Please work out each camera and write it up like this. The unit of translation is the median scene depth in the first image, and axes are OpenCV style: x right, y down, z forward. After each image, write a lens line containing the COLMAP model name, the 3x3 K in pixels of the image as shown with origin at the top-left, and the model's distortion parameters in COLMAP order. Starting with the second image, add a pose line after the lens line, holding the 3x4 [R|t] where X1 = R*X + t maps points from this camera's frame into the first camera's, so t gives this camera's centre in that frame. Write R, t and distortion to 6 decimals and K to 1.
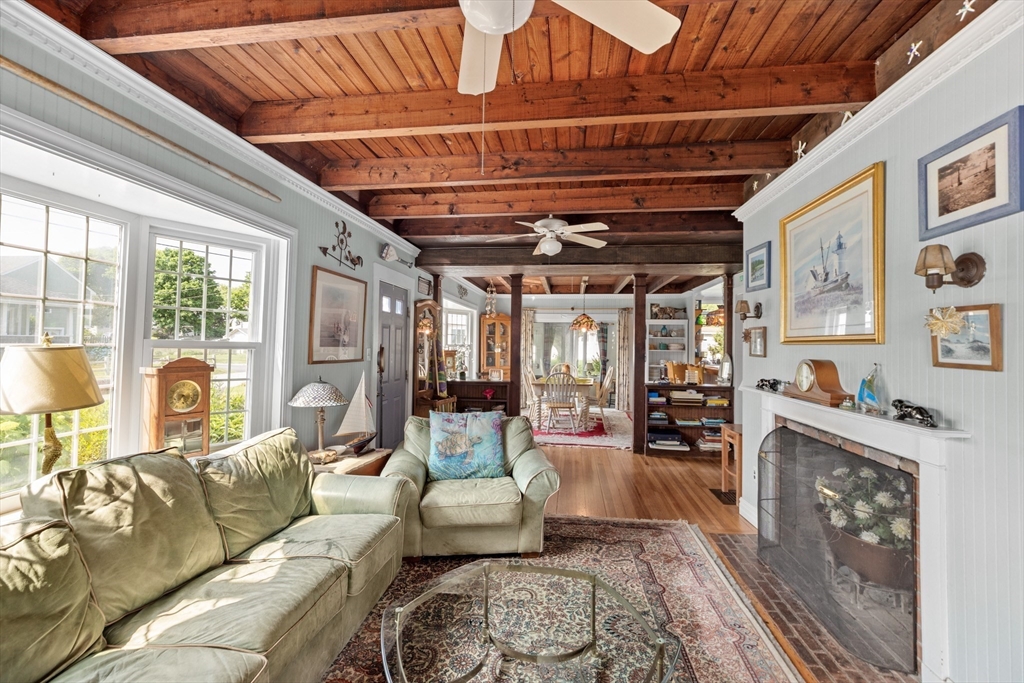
lens RADIAL K [[459.9, 0, 512.1], [0, 459.9, 336.5], [0, 0, 1]] dist [-0.013679, 0.006003]
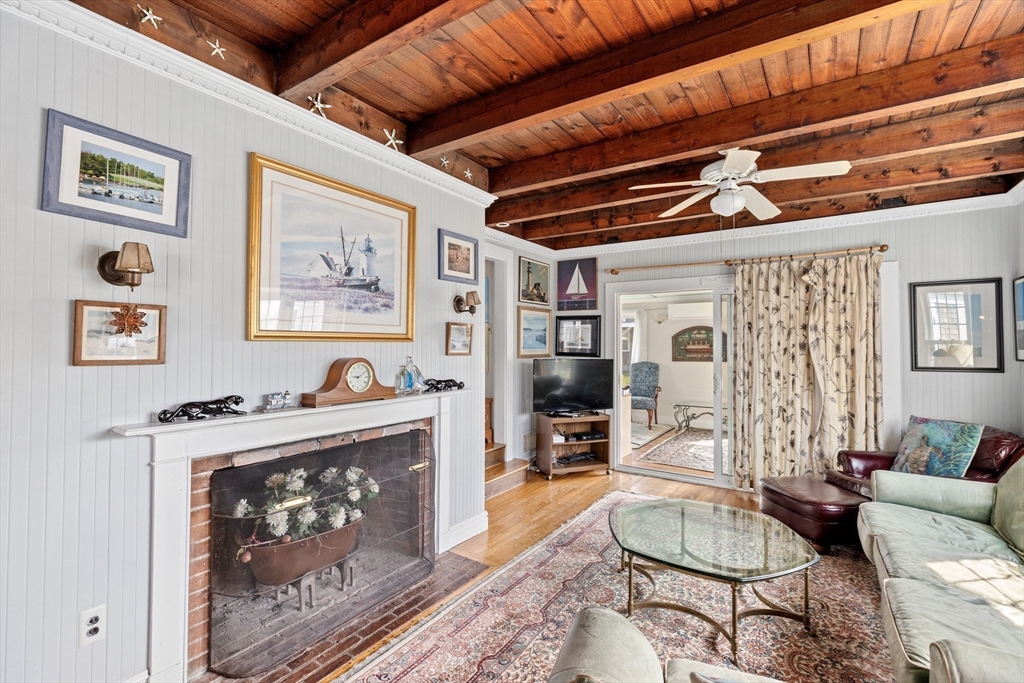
lens RADIAL K [[459.9, 0, 512.1], [0, 459.9, 336.5], [0, 0, 1]] dist [-0.013679, 0.006003]
pose [[-0.889579, -0.006466, 0.456735, -0.069130], [-0.021440, 0.999389, -0.027610, 0.029104], [-0.456277, -0.034354, -0.889174, 1.905646]]
